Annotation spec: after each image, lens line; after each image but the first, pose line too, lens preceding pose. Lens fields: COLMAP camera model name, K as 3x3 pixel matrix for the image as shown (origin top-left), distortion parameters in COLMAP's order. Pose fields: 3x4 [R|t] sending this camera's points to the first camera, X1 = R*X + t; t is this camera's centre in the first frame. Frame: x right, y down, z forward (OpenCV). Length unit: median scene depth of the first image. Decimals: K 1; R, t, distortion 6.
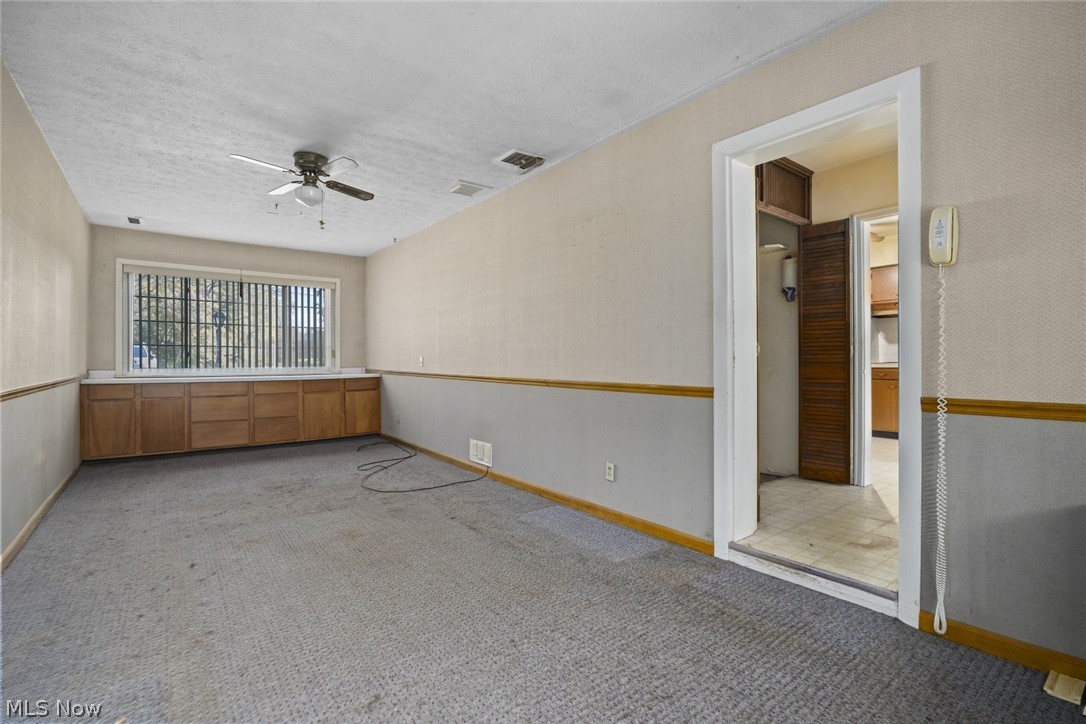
lens RADIAL K [[490.9, 0, 544.3], [0, 490.9, 361.8], [0, 0, 1]] dist [-0.015081, 0.000564]
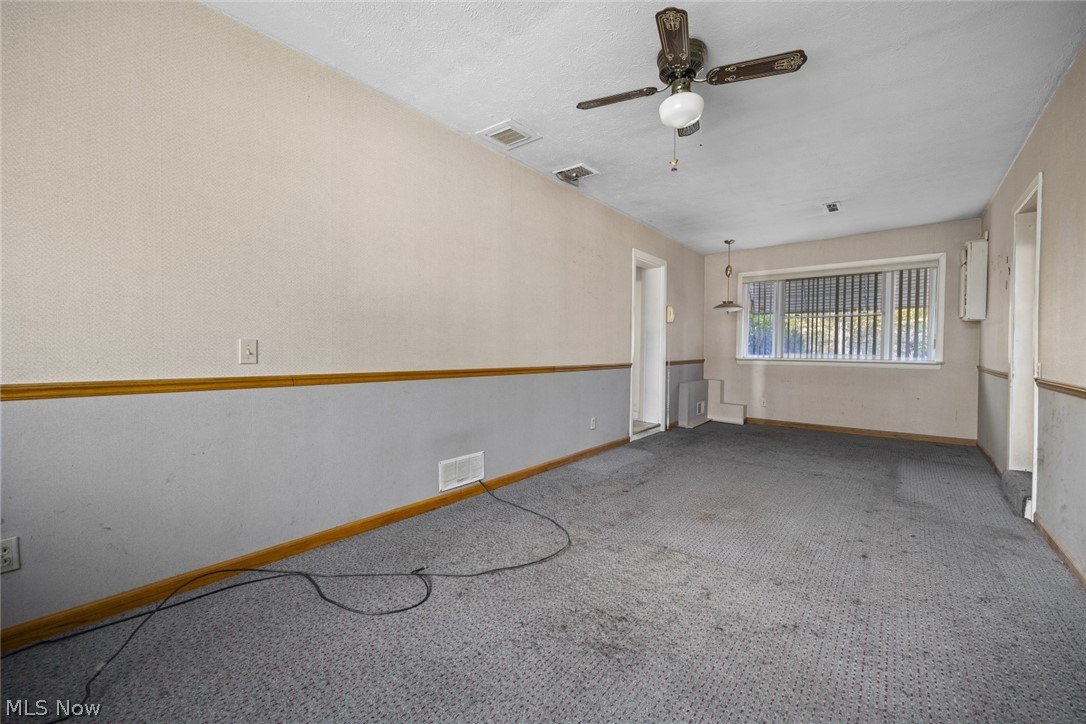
lens RADIAL K [[423.1, 0, 542.5], [0, 423.1, 358.5], [0, 0, 1]] dist [-0.011579, 0.000198]
pose [[-0.200802, -0.015613, 0.979507, -1.107465], [0.003110, 0.999858, 0.016575, 0.002085], [-0.979627, 0.006374, -0.200725, 1.410659]]
